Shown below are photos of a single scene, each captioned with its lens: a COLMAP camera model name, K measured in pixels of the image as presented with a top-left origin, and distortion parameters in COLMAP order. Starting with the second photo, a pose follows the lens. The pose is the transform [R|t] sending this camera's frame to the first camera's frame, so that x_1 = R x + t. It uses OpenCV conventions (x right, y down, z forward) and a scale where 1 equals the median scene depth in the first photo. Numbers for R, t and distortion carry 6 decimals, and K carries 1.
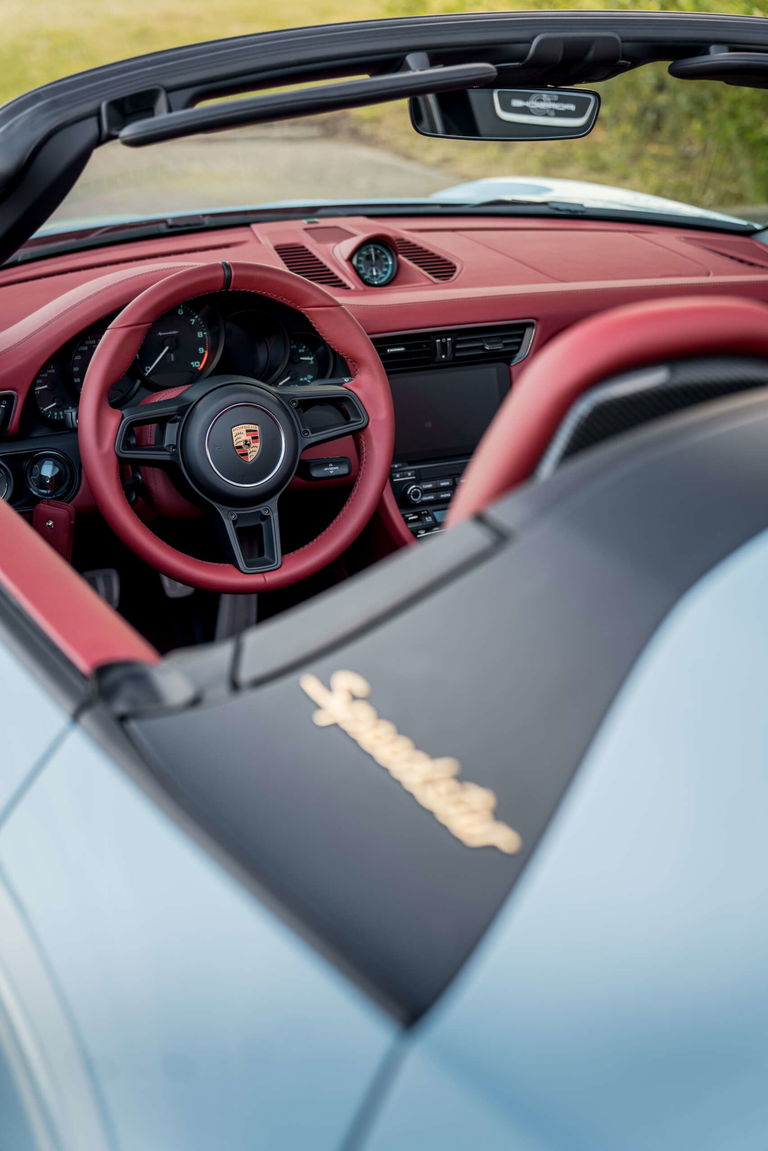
lens RADIAL K [[1621.9, 0, 384.0], [0, 1621.9, 575.5], [0, 0, 1]] dist [-0.110649, 0.004239]
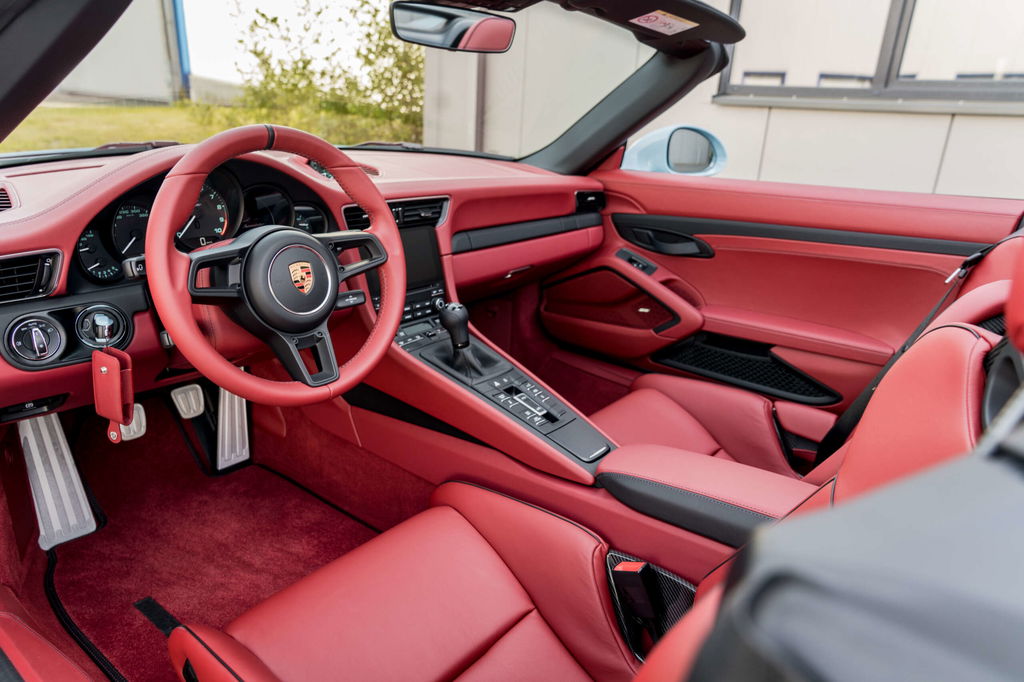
lens RADIAL K [[686.9, 0, 512.0], [0, 686.9, 341.0], [0, 0, 1]] dist [-0.007434, 0.035843]
pose [[0.901778, -0.114974, 0.416625, -0.155753], [0.134134, 0.990819, -0.016898, -0.006274], [-0.410858, 0.071122, 0.908921, 0.463671]]
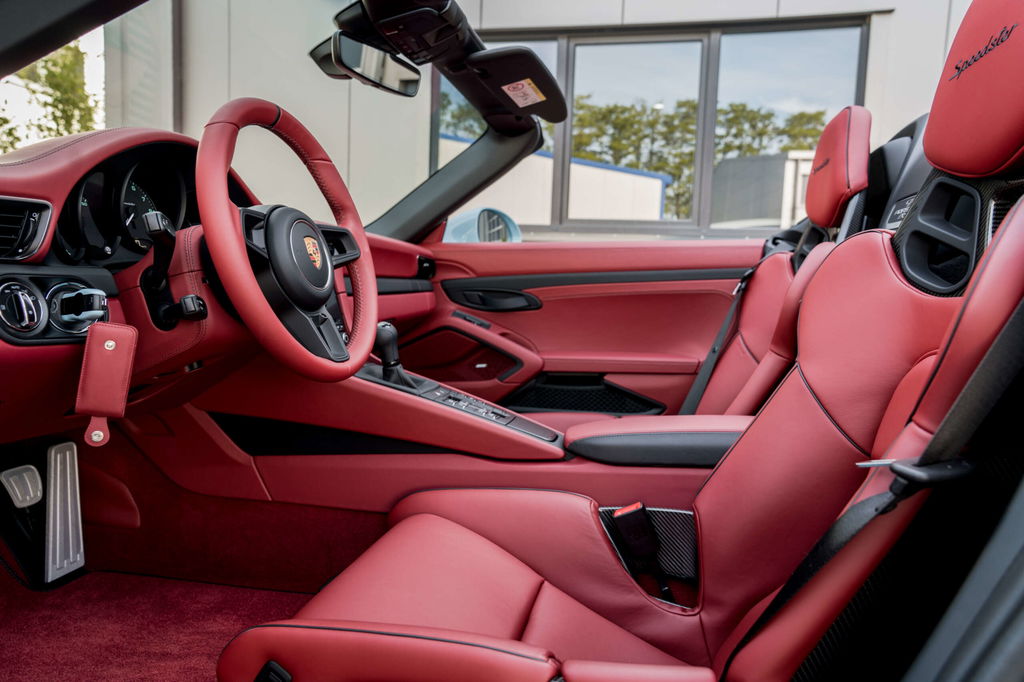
lens RADIAL K [[686.9, 0, 512.0], [0, 686.9, 341.0], [0, 0, 1]] dist [-0.007434, 0.035843]
pose [[0.608871, -0.065271, 0.790579, -0.378962], [0.283986, 0.948492, -0.140406, 0.085548], [-0.740694, 0.310003, 0.596046, 0.597473]]
